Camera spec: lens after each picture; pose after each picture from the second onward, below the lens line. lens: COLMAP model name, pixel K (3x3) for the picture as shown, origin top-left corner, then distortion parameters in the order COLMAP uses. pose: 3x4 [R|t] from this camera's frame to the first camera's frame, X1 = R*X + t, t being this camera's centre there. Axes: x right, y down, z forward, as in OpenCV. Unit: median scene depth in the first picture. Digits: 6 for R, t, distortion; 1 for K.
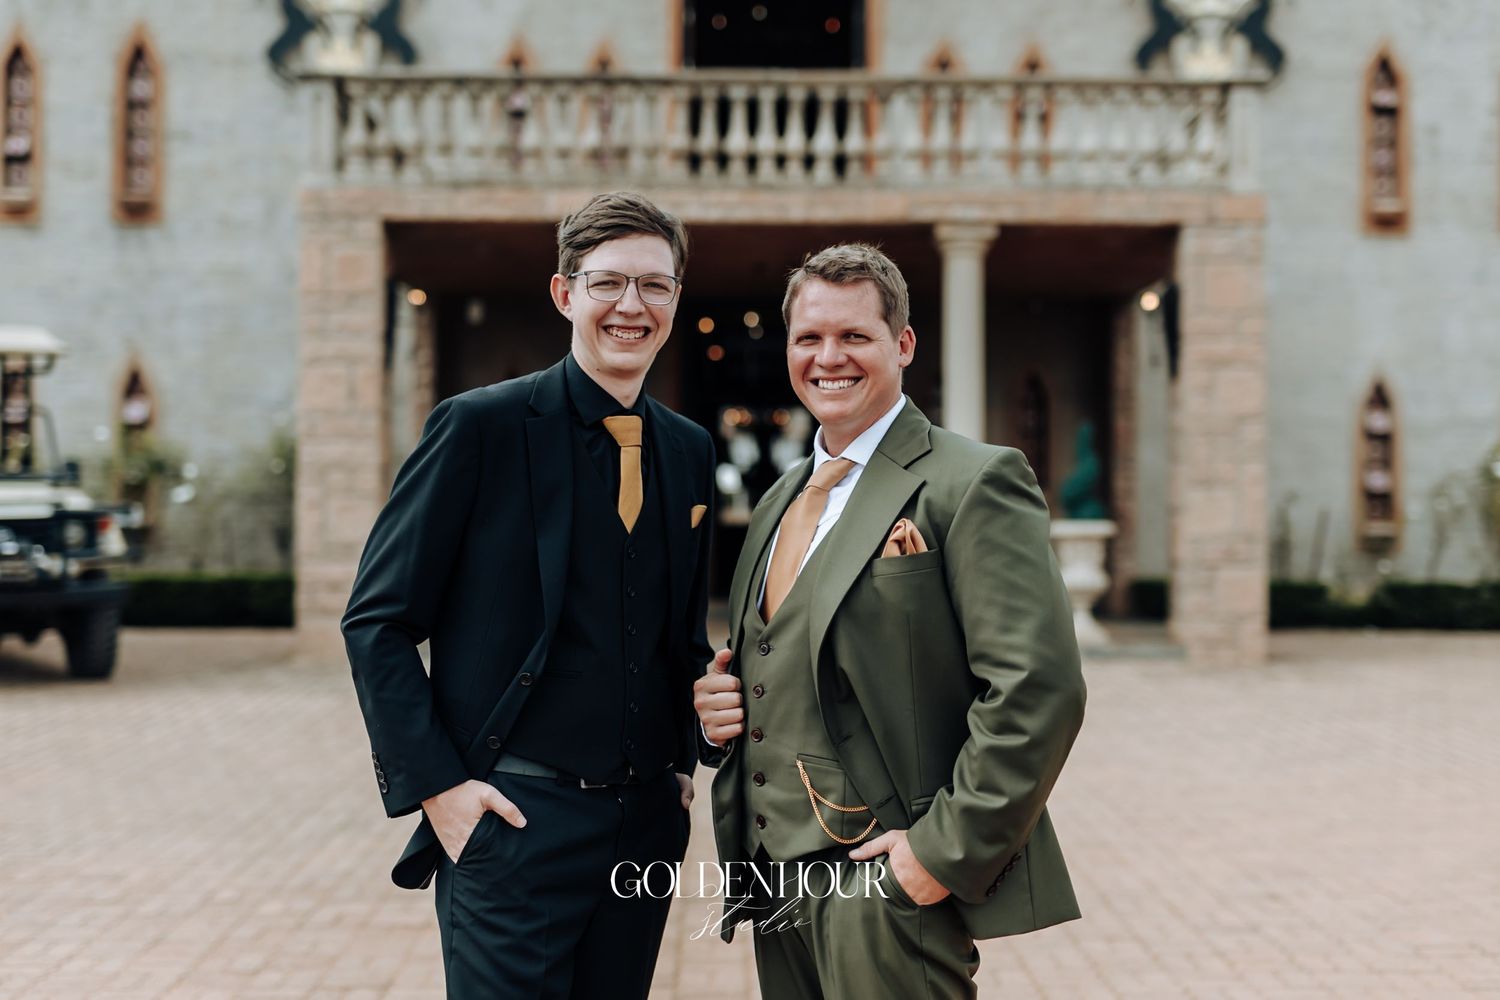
lens RADIAL K [[2114.8, 0, 750.0], [0, 2114.8, 500.0], [0, 0, 1]] dist [-0.013469, 0.055251]
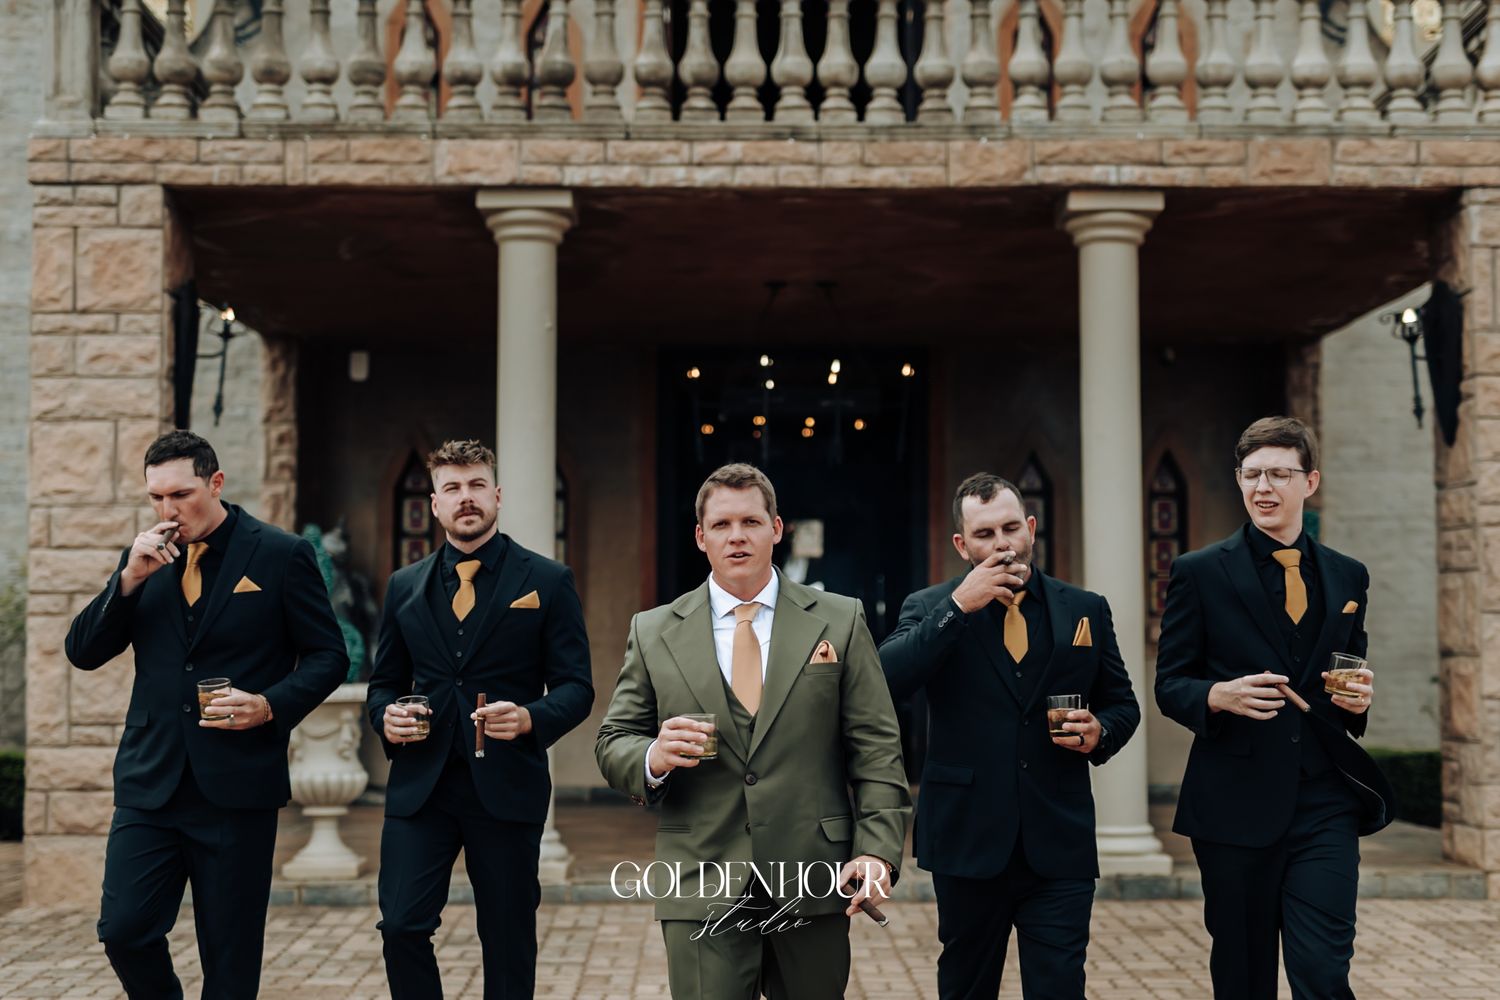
lens RADIAL K [[2199.7, 0, 738.8], [0, 2199.7, 515.2], [0, 0, 1]] dist [-0.032676, 0.176280]
pose [[0.999976, -0.006607, 0.001839, -0.009642], [0.006692, 0.998697, -0.050589, -0.004155], [-0.001502, 0.050600, 0.998718, 0.362096]]
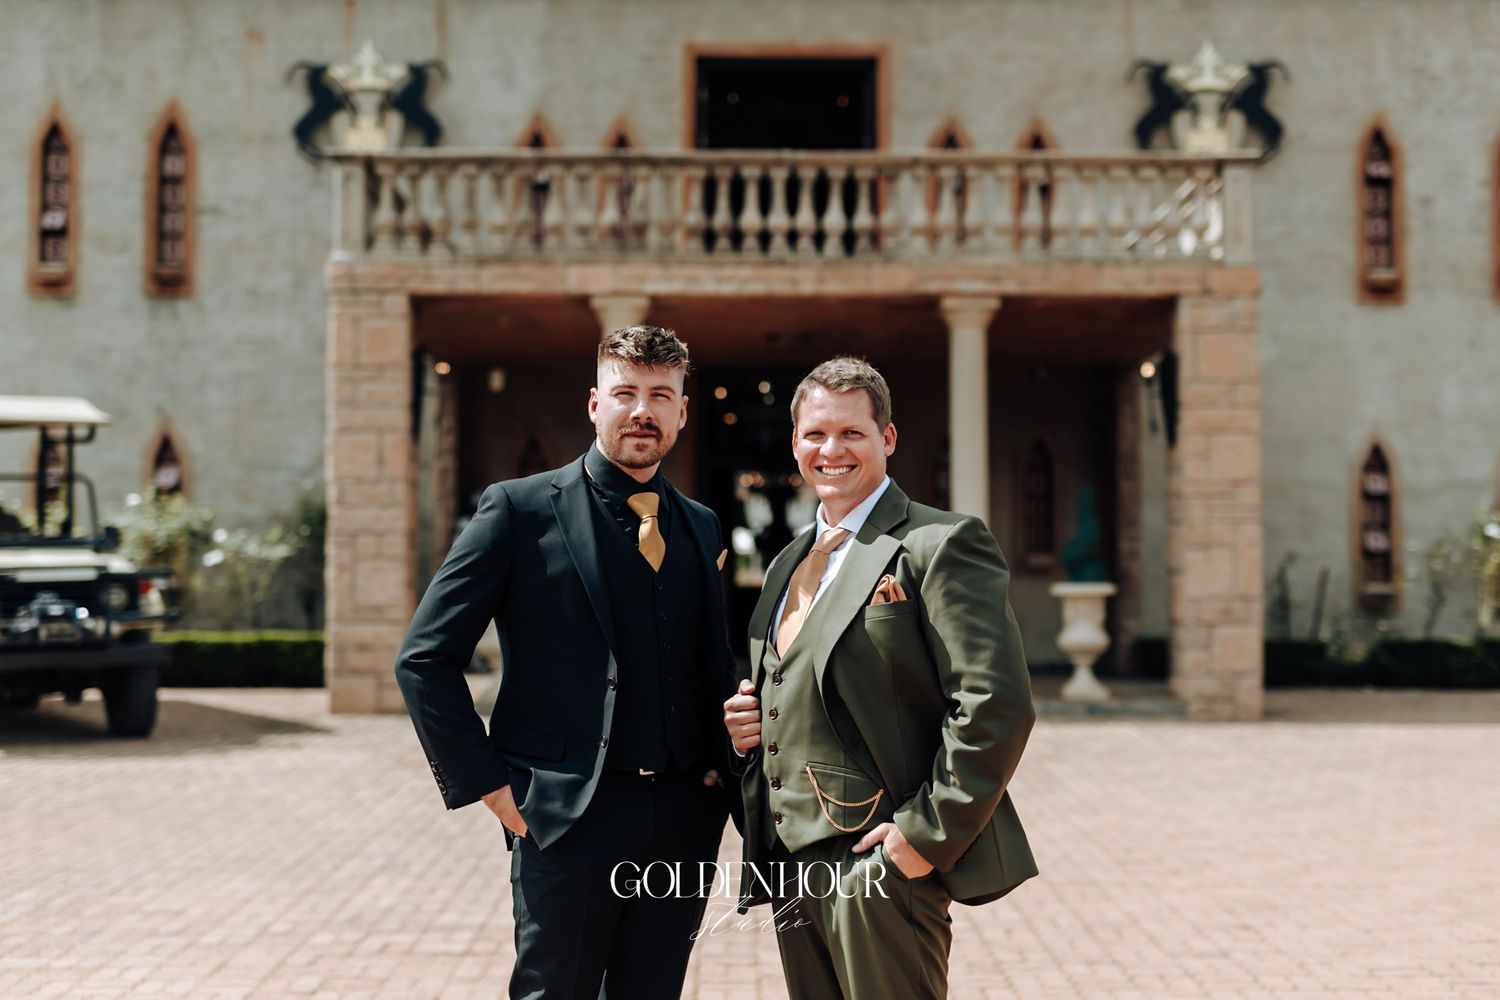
lens RADIAL K [[2106.8, 0, 758.0], [0, 2106.8, 497.9], [0, 0, 1]] dist [0.014232, -0.040110]
pose [[0.999990, -0.002958, -0.003292, 0.000791], [0.002857, 0.999530, -0.030511, -0.000024], [0.003381, 0.030501, 0.999529, -0.035649]]
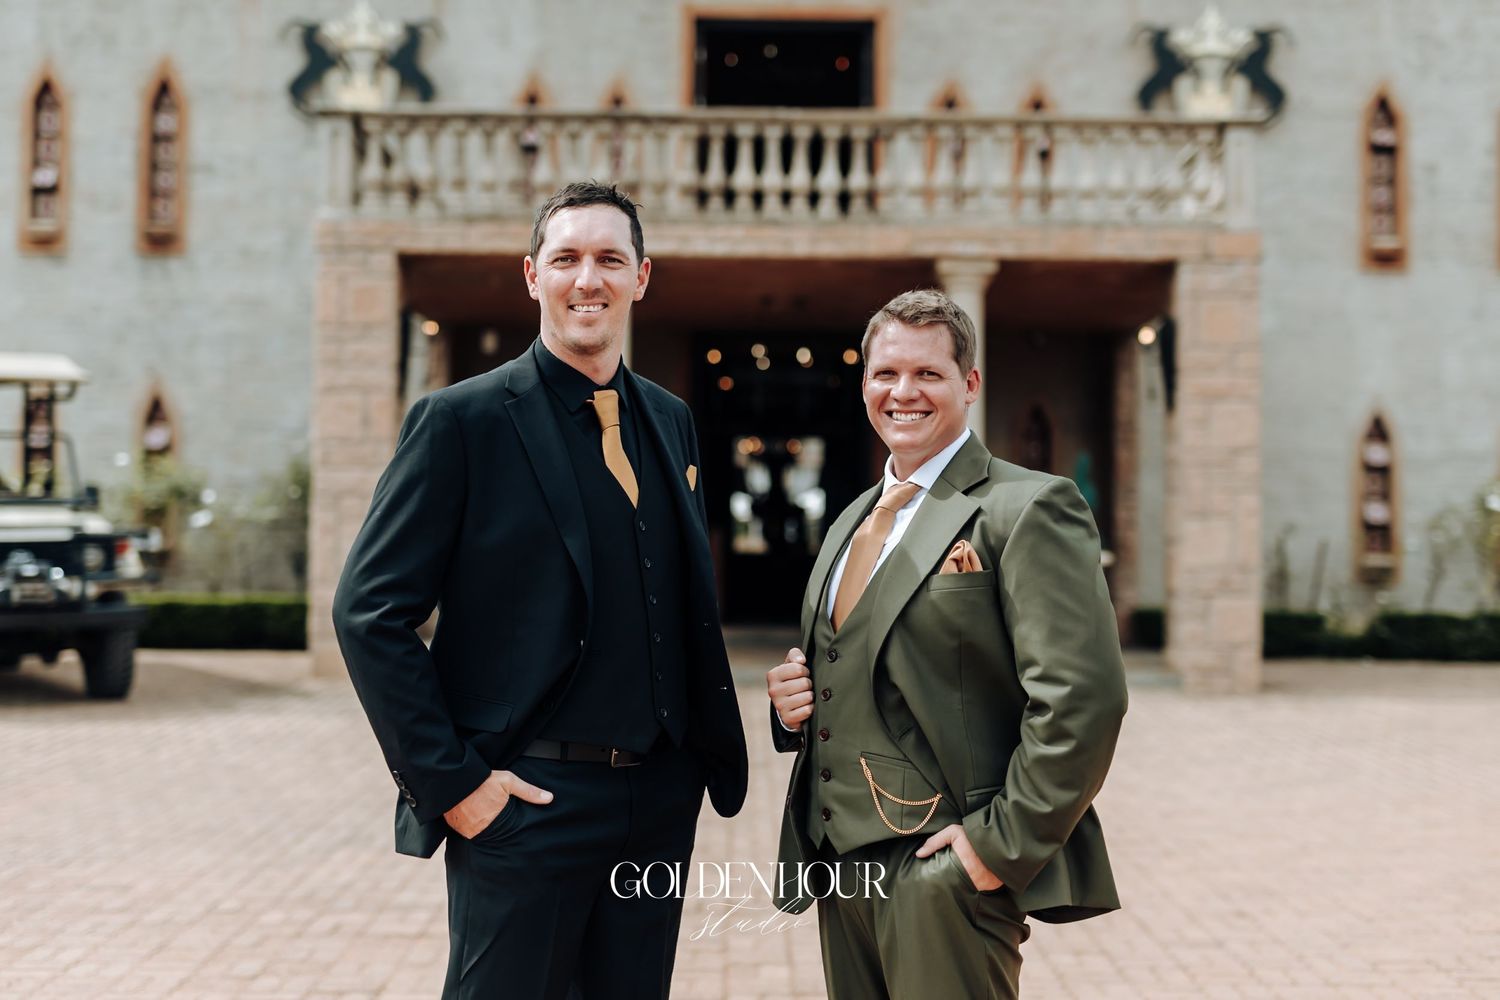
lens RADIAL K [[2093.0, 0, 747.8], [0, 2093.0, 486.9], [0, 0, 1]] dist [-0.007561, 0.040019]
pose [[0.999944, 0.005788, -0.008814, 0.005734], [-0.005962, 0.999787, -0.019779, 0.000217], [0.008697, 0.019830, 0.999766, -0.011546]]
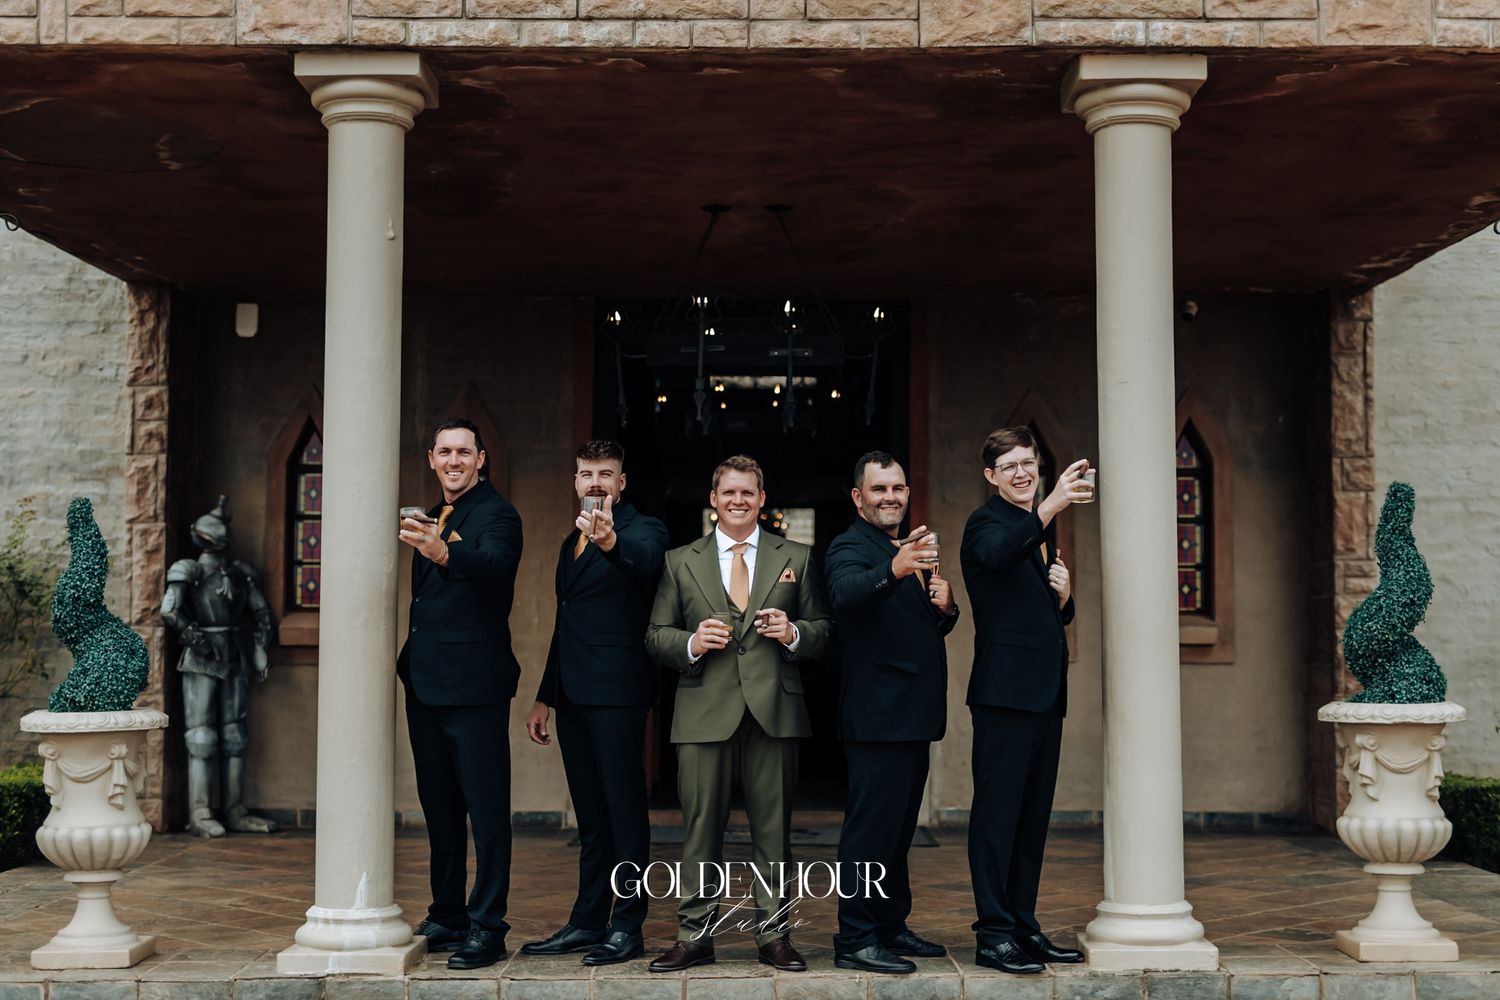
lens RADIAL K [[2114.8, 0, 750.0], [0, 2114.8, 500.0], [0, 0, 1]] dist [-0.013469, 0.055251]
pose [[0.999990, -0.003839, 0.002114, 0.014787], [0.003947, 0.998550, -0.053693, -0.008559], [-0.001905, 0.053700, 0.998555, 0.541541]]
